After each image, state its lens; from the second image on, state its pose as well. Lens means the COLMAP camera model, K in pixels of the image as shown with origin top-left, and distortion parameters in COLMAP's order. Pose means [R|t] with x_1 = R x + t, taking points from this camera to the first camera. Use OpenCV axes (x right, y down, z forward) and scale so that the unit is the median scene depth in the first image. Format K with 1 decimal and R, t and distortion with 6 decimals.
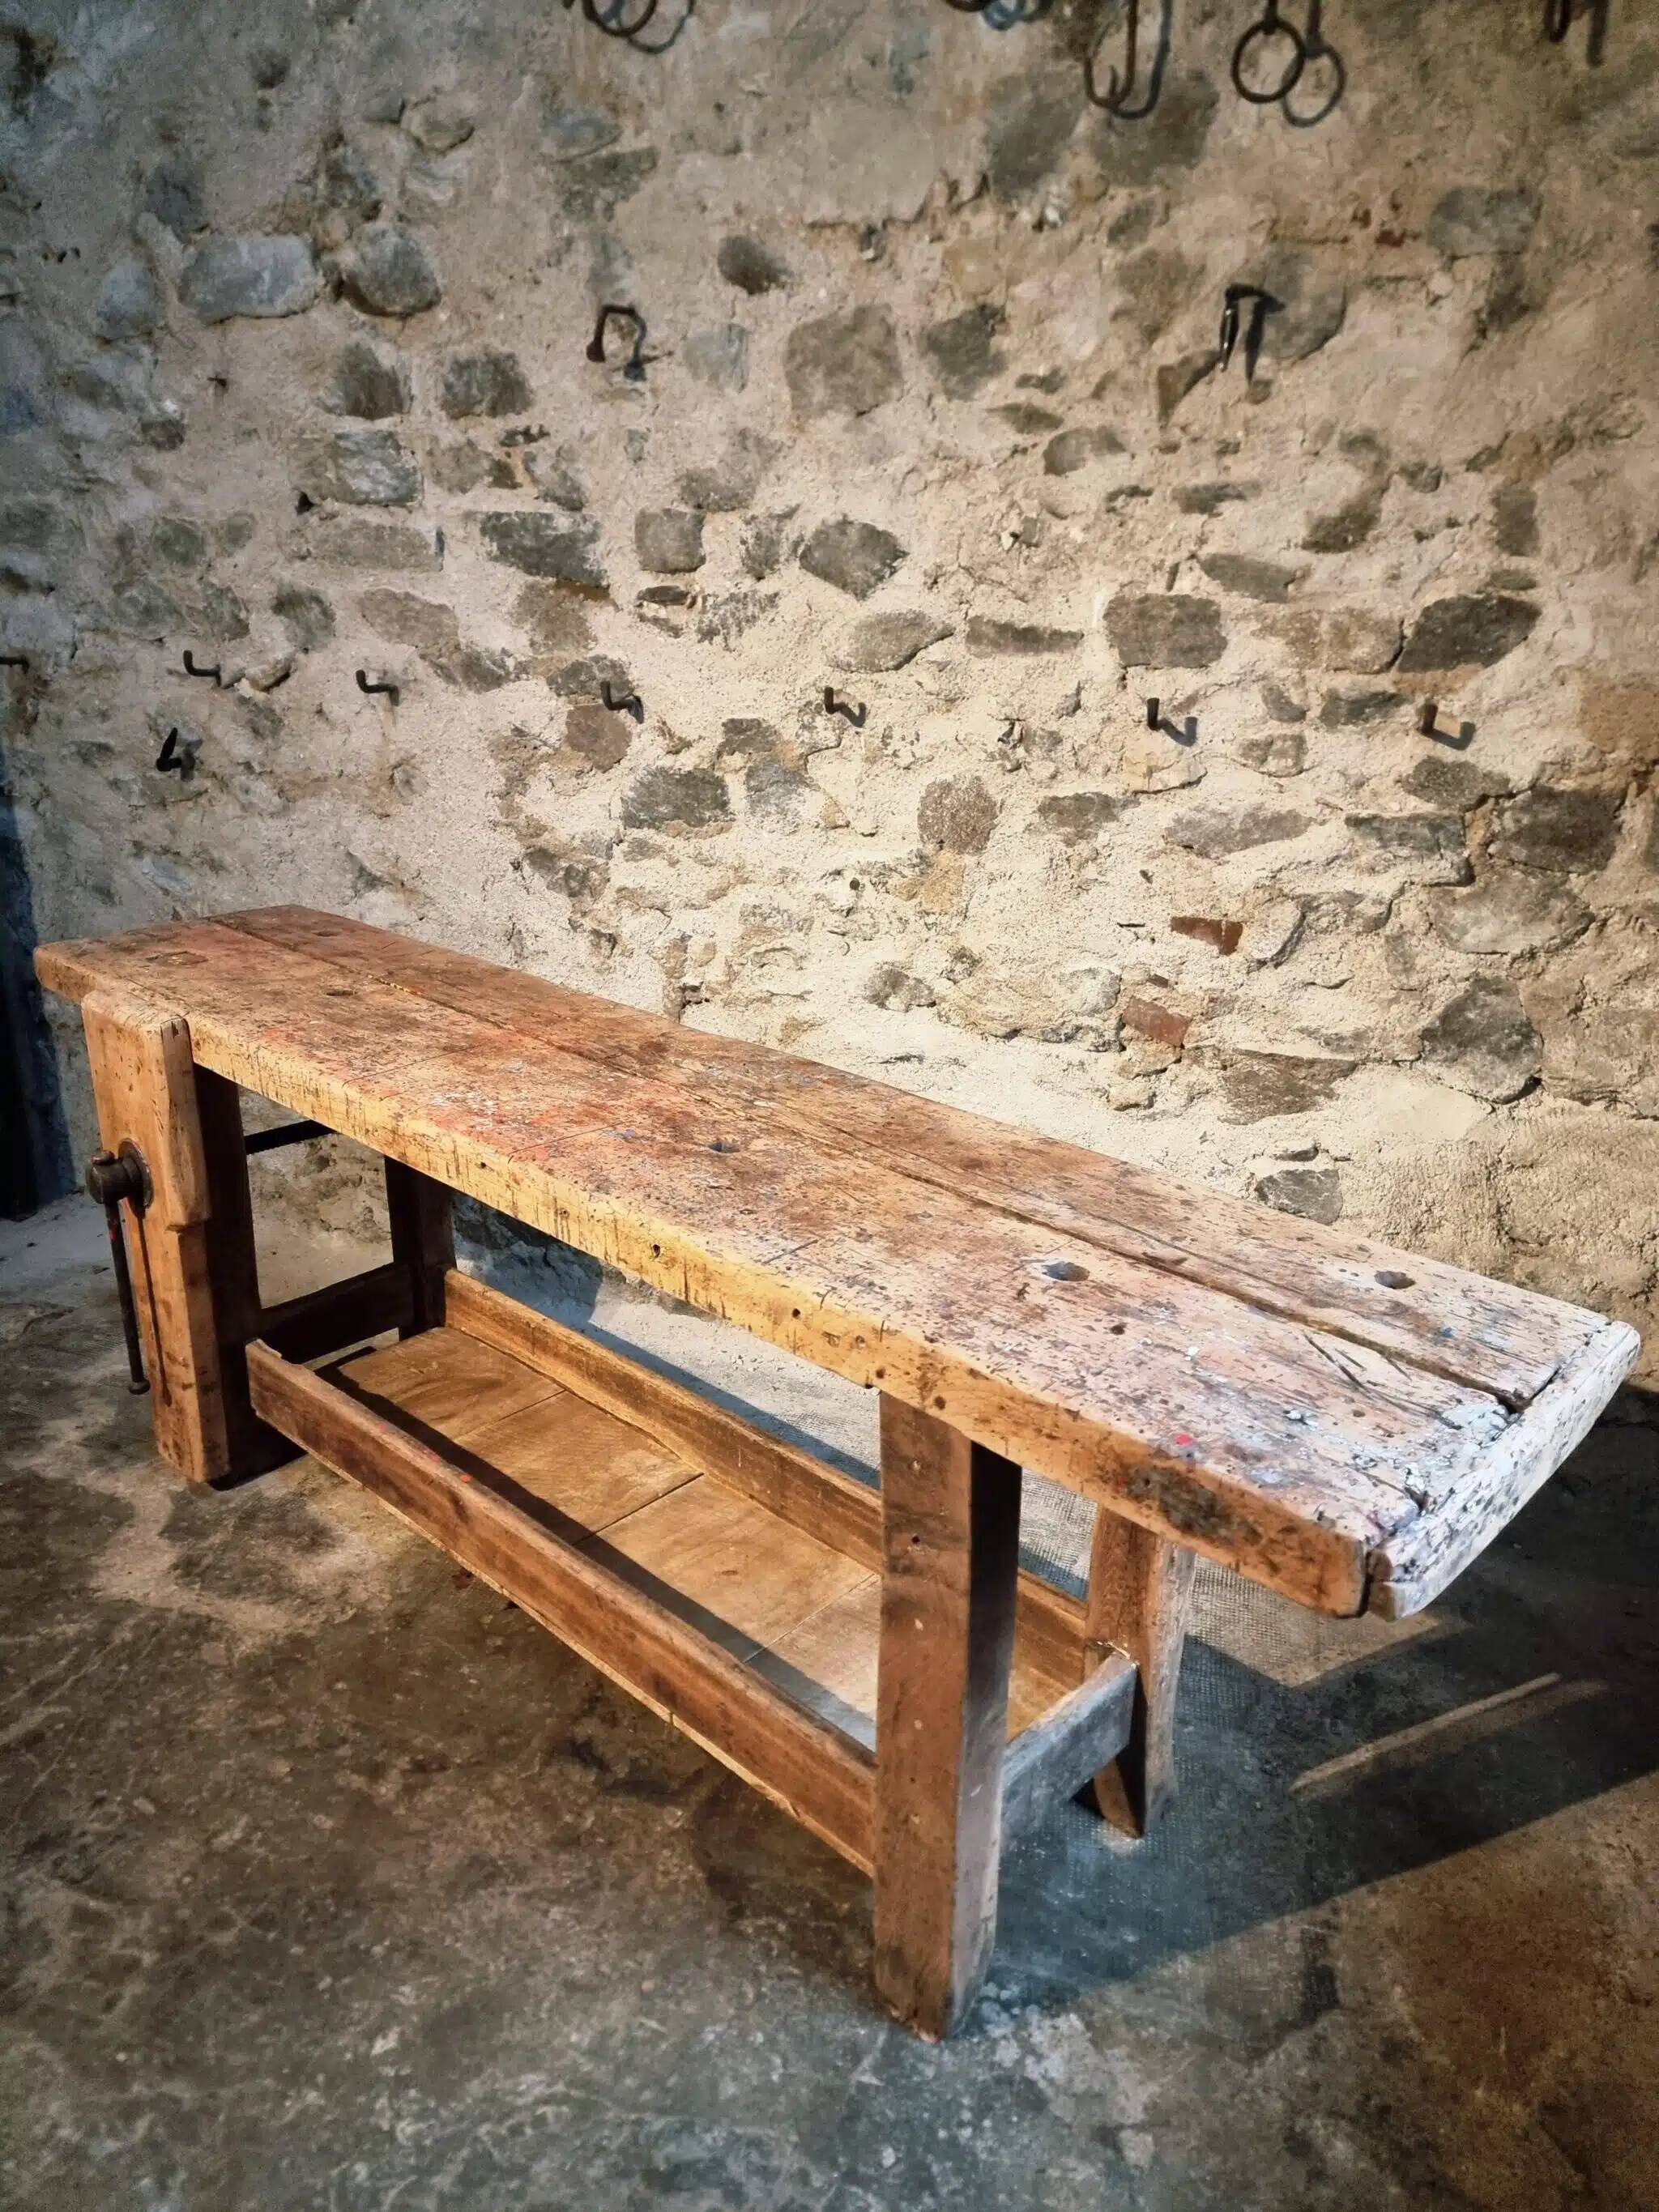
lens RADIAL K [[1541.3, 0, 825.2], [0, 1541.3, 1117.7], [0, 0, 1]] dist [0.076272, -0.062601]
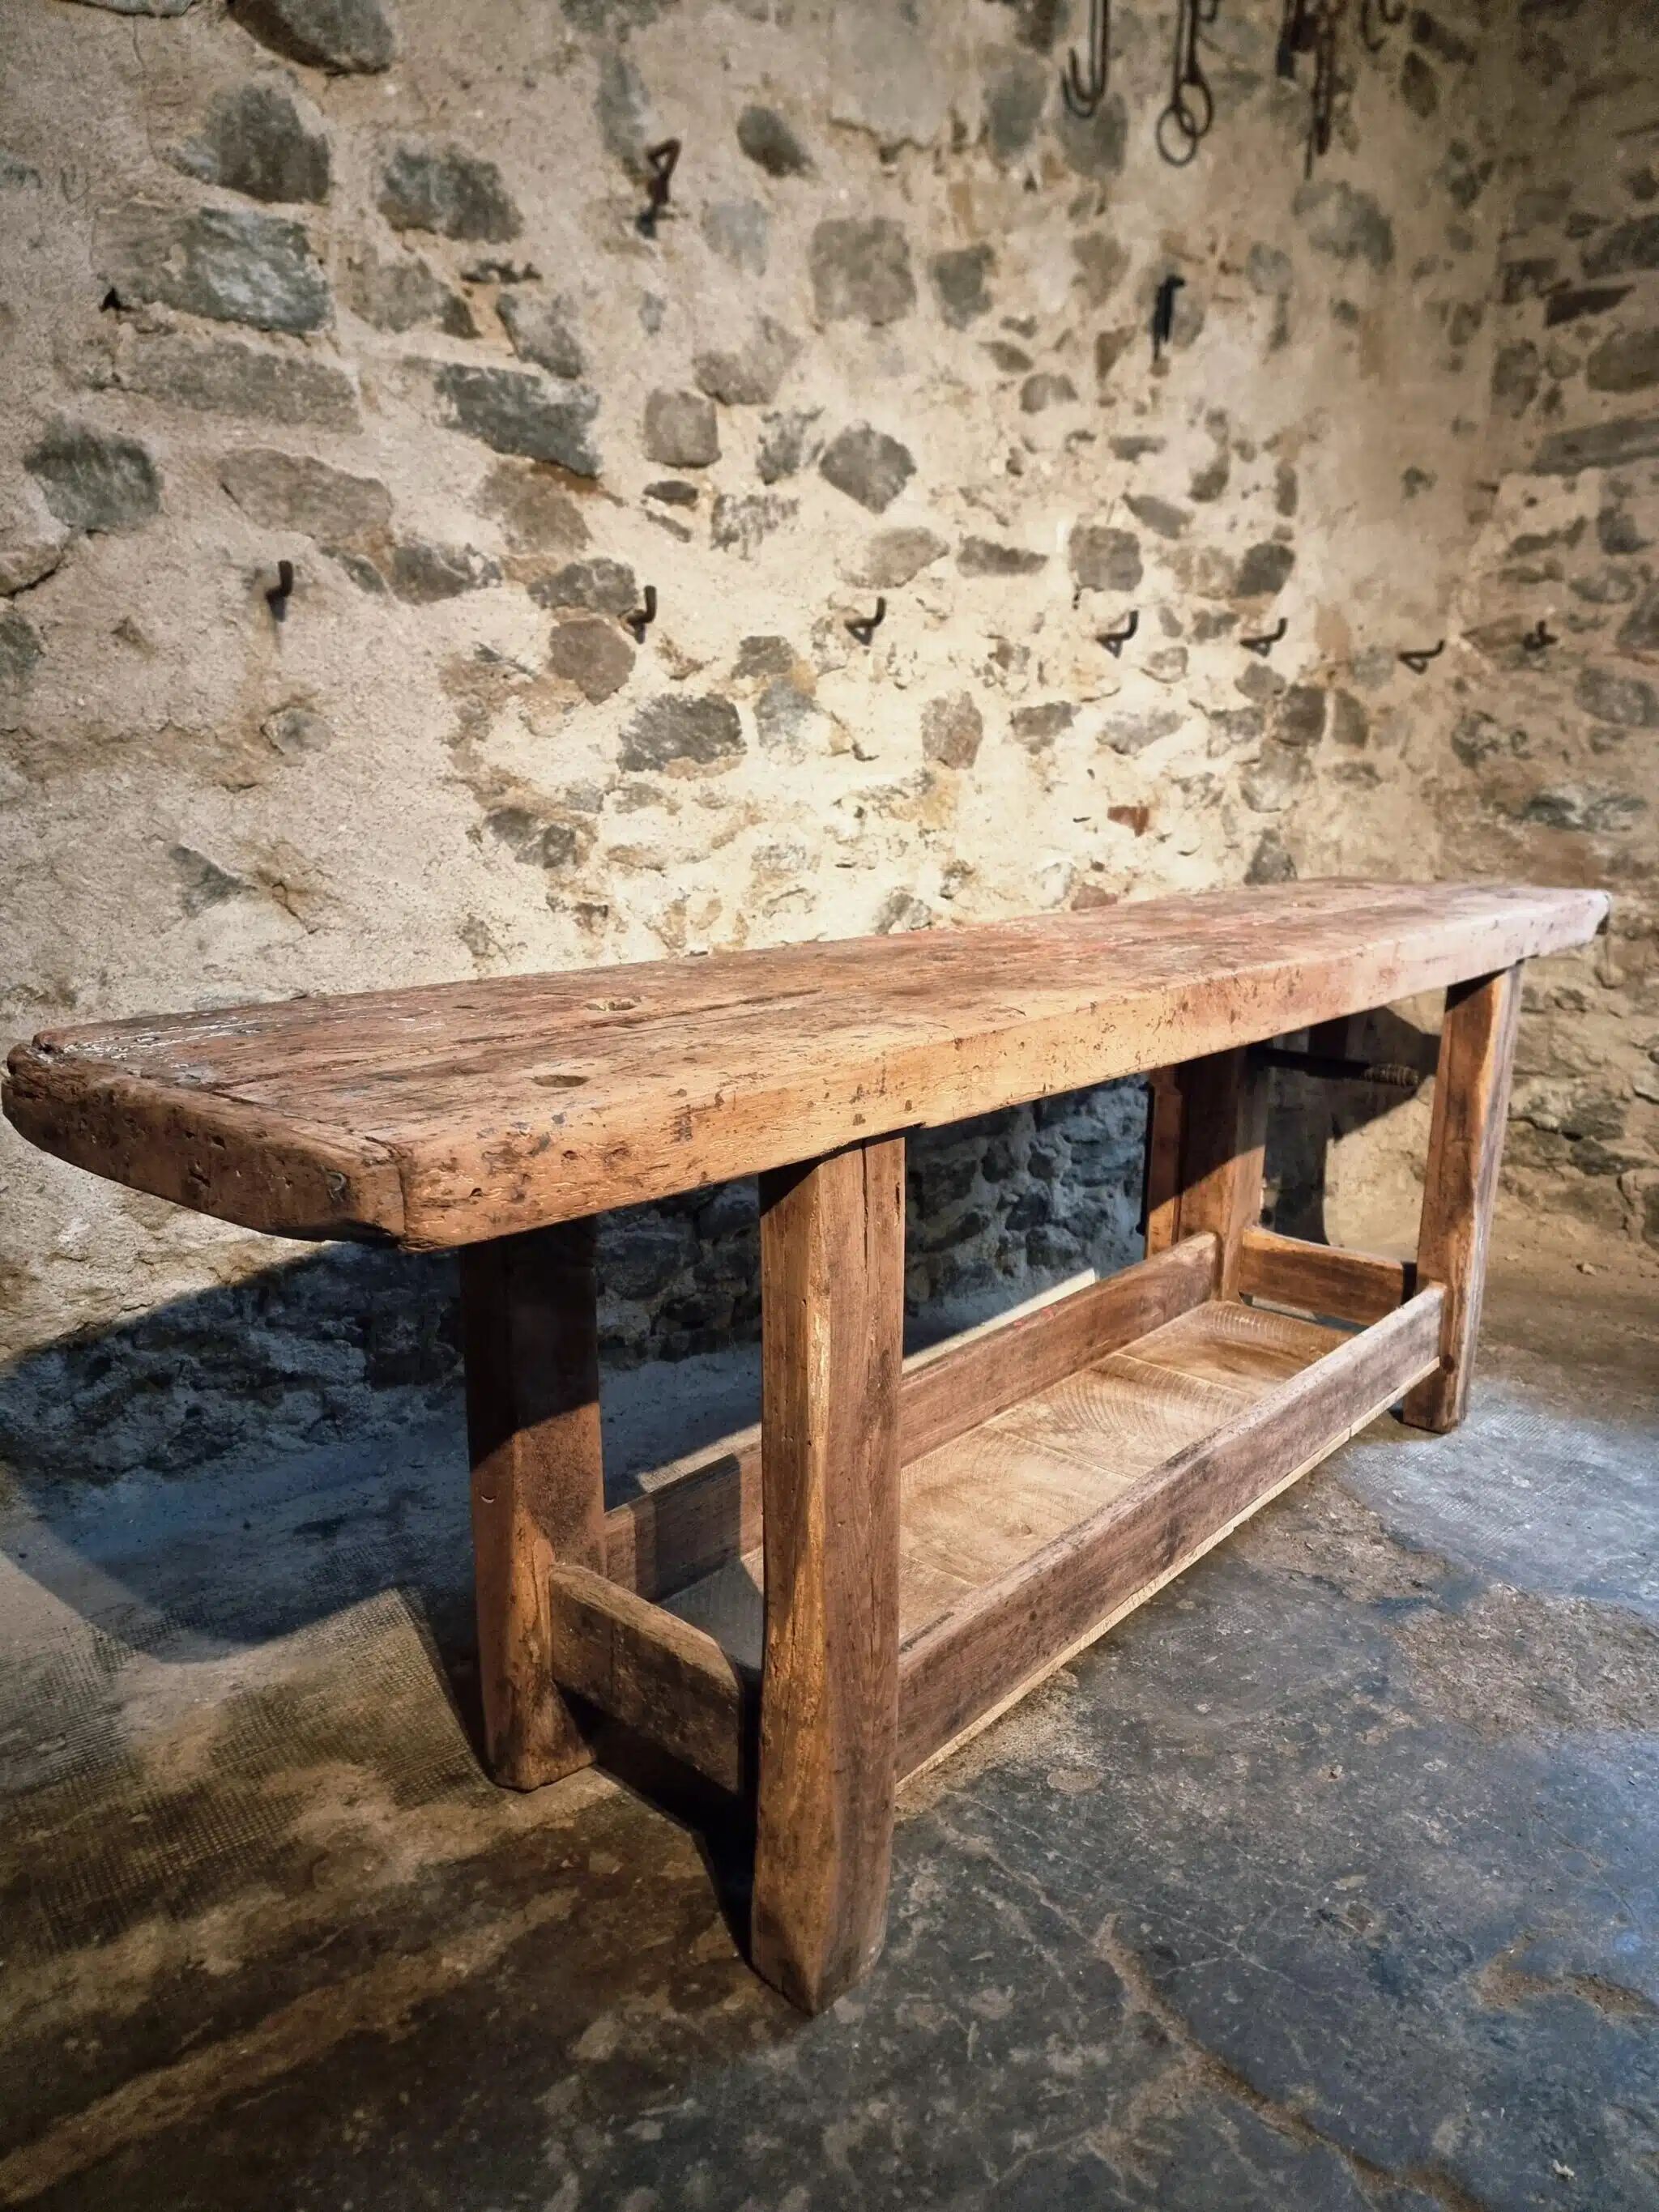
lens RADIAL K [[1545.2, 0, 826.8], [0, 1545.2, 1100.4], [0, 0, 1]] dist [0.069311, -0.058293]
pose [[0.553669, -0.198424, 0.808751, -0.857780], [0.274712, 0.960350, 0.047551, -0.030992], [-0.786120, 0.195846, 0.586225, 0.512418]]
